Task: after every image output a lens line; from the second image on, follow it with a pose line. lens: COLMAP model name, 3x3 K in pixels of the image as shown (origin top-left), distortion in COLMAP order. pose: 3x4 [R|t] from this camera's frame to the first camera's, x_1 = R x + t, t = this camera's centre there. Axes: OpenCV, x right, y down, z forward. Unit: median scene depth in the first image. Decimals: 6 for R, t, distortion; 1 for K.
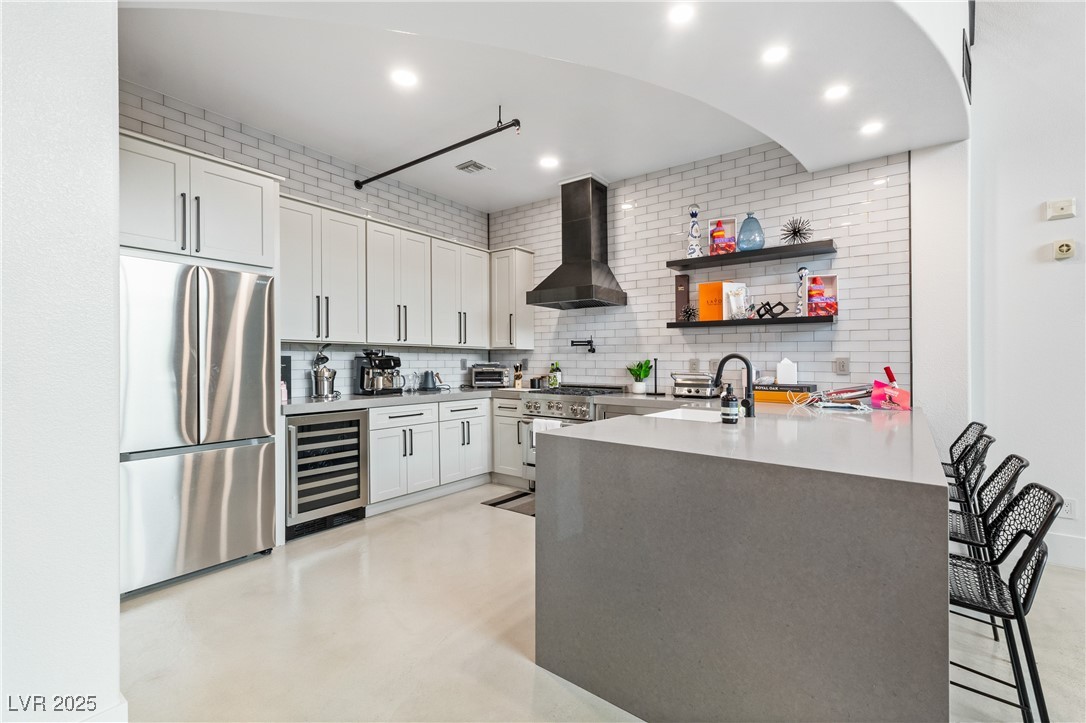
lens RADIAL K [[471.8, 0, 542.6], [0, 471.8, 363.7], [0, 0, 1]] dist [0.003513, -0.000302]
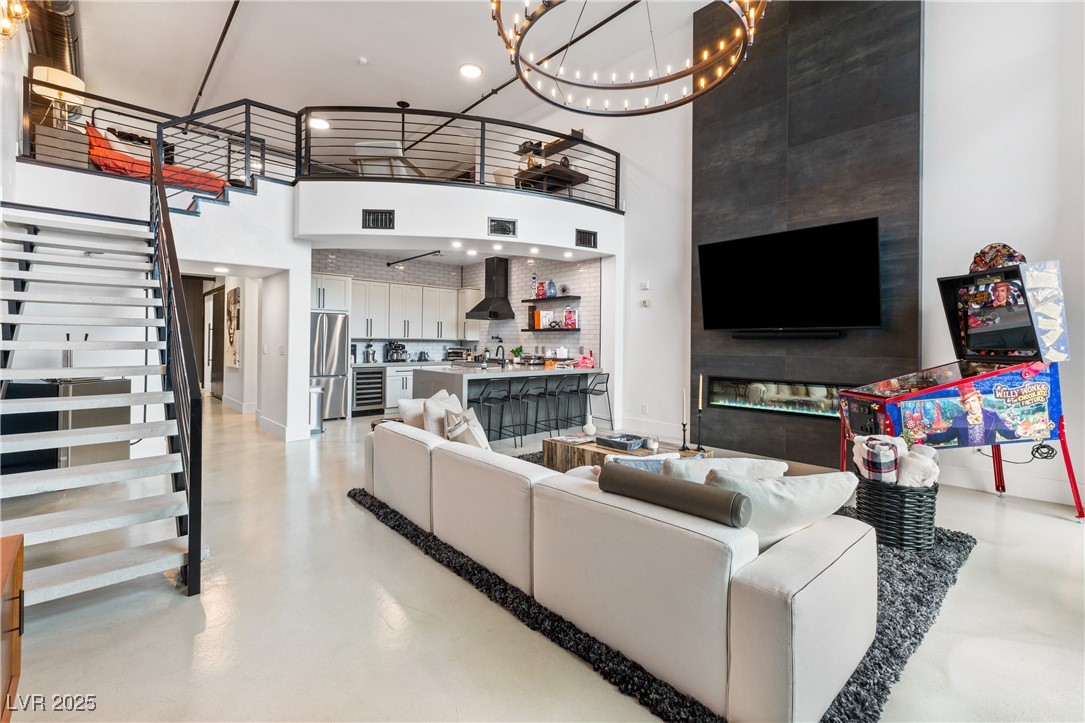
lens RADIAL K [[471.4, 0, 543.7], [0, 471.4, 334.8], [0, 0, 1]] dist [0.003513, -0.000302]
pose [[0.986059, 0.001038, -0.166392, 0.716432], [-0.005094, 0.999700, -0.023948, -0.011364], [0.166317, 0.024462, 0.985769, -1.071477]]
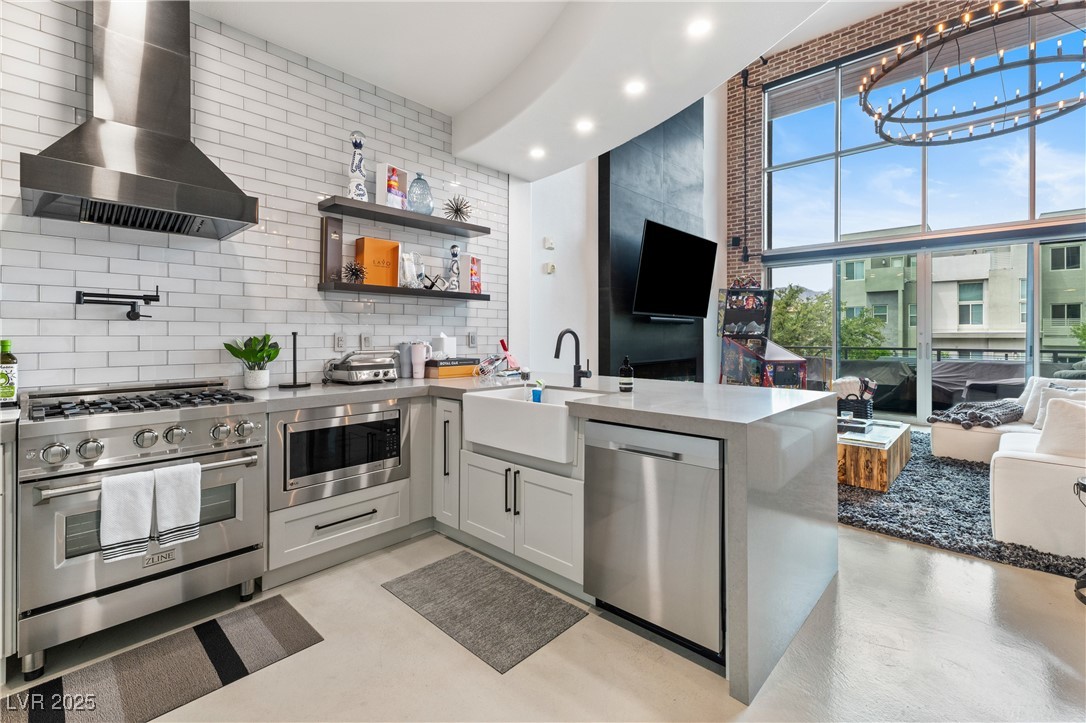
lens RADIAL K [[471.8, 0, 558.4], [0, 471.8, 331.8], [0, 0, 1]] dist [0.003513, -0.000302]
pose [[0.081409, 0.003724, 0.996674, -0.412299], [0.008989, 0.999950, -0.004471, -0.005418], [-0.996640, 0.009323, 0.081371, 0.610372]]
